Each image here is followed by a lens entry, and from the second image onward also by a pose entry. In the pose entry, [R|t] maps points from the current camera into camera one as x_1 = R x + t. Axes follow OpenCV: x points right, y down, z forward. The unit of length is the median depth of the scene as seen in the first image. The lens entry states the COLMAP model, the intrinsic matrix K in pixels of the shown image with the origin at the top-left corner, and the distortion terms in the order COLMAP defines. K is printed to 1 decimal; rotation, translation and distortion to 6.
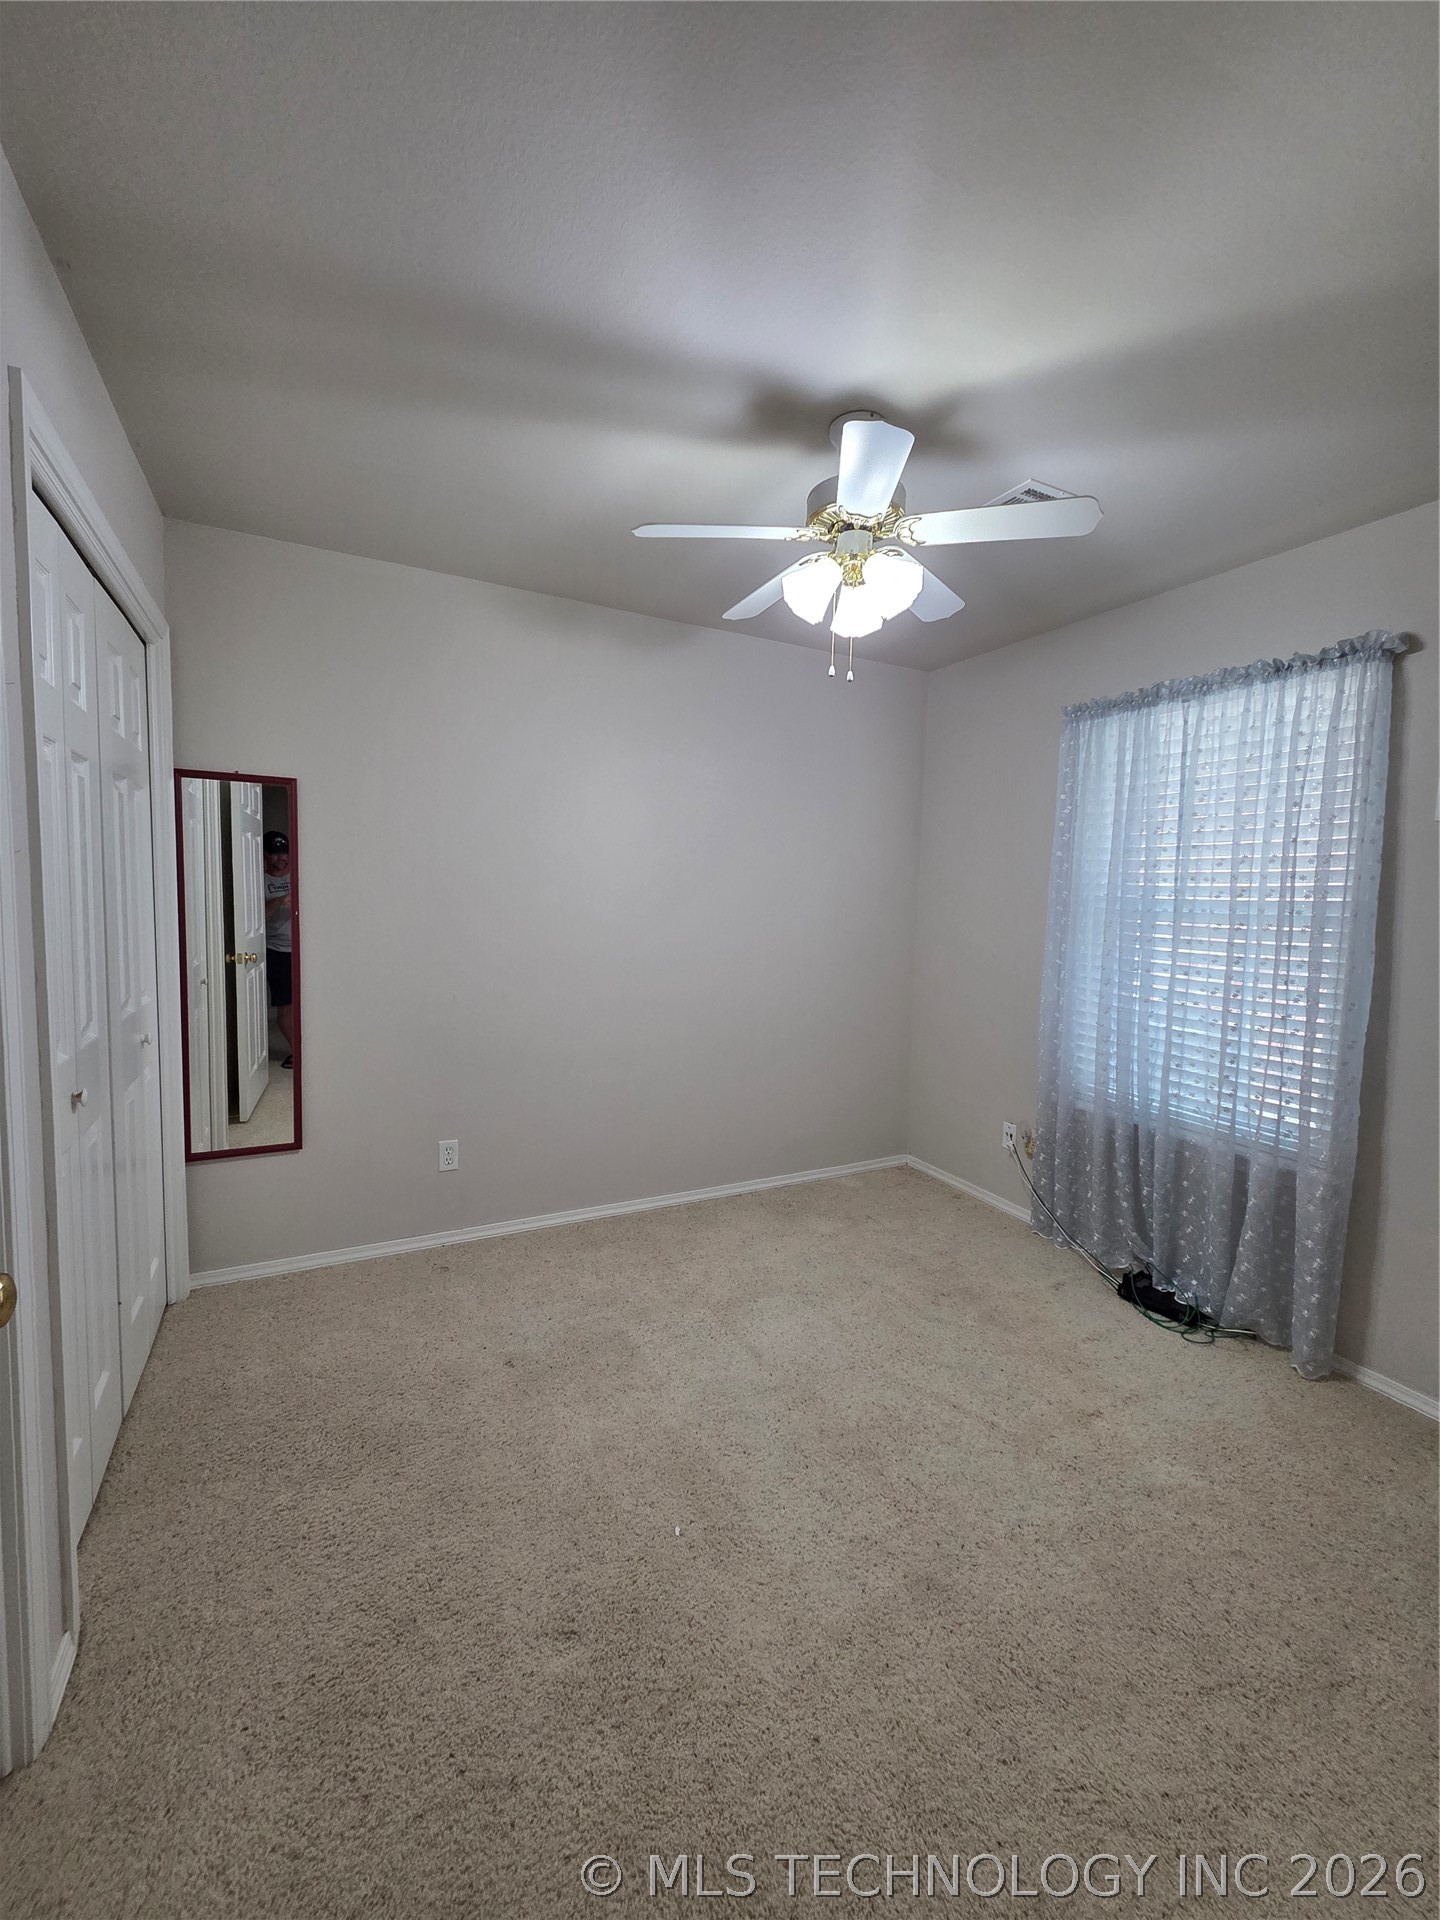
lens RADIAL K [[781.2, 0, 712.5], [0, 781.2, 956.9], [0, 0, 1]] dist [0.001413, -0.000147]
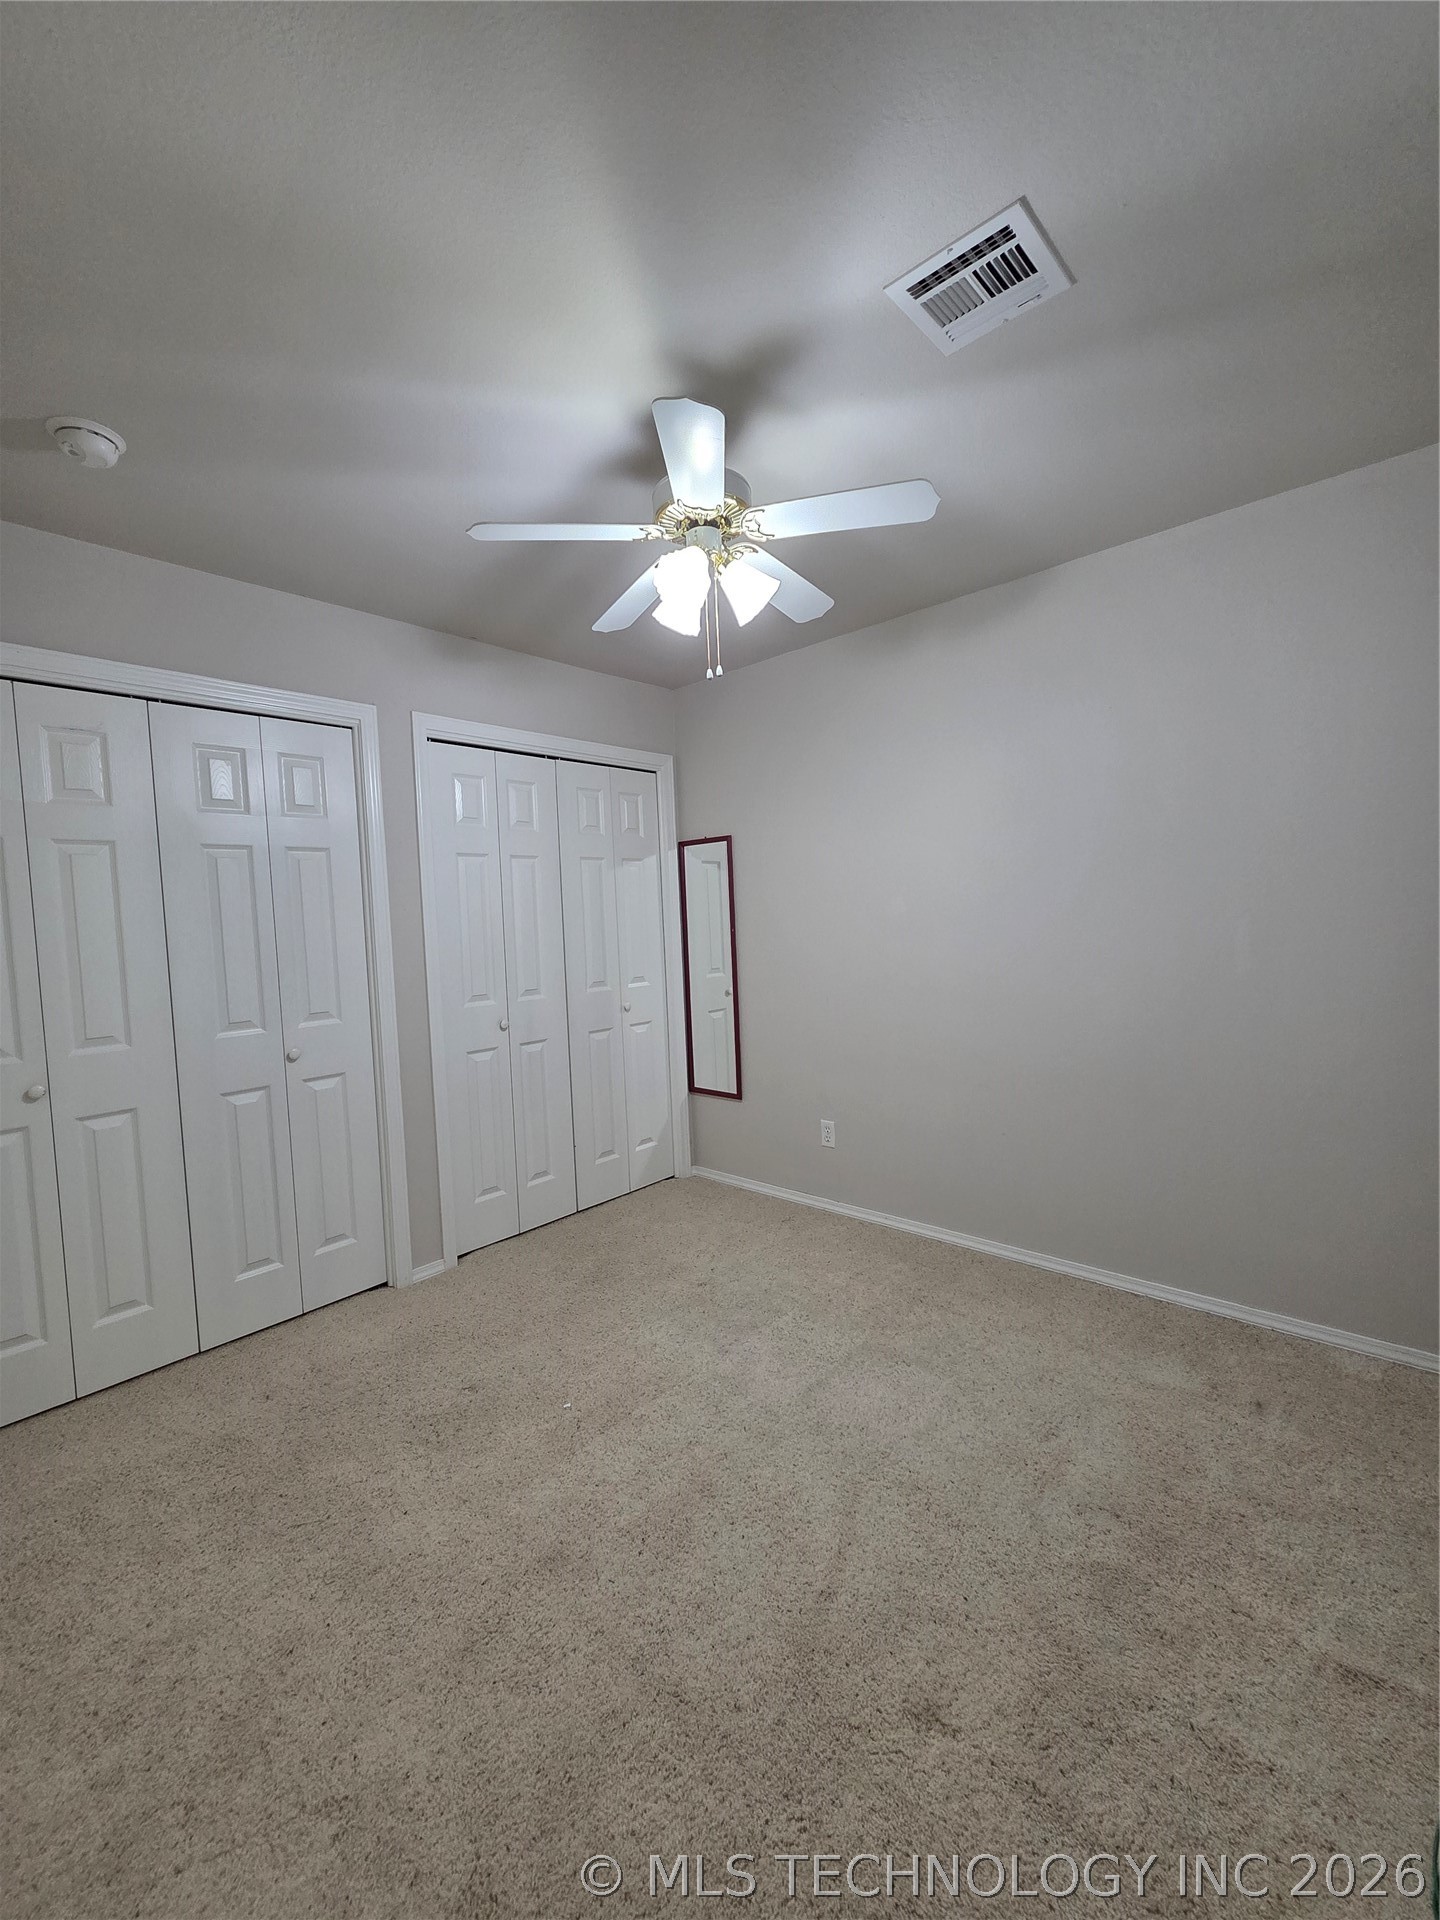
lens RADIAL K [[781.2, 0, 712.5], [0, 781.2, 956.9], [0, 0, 1]] dist [0.001413, -0.000147]
pose [[0.346293, 0.005458, -0.938111, 0.781824], [-0.024688, 0.999690, -0.003297, -0.002180], [0.937801, 0.024301, 0.346320, 0.481466]]
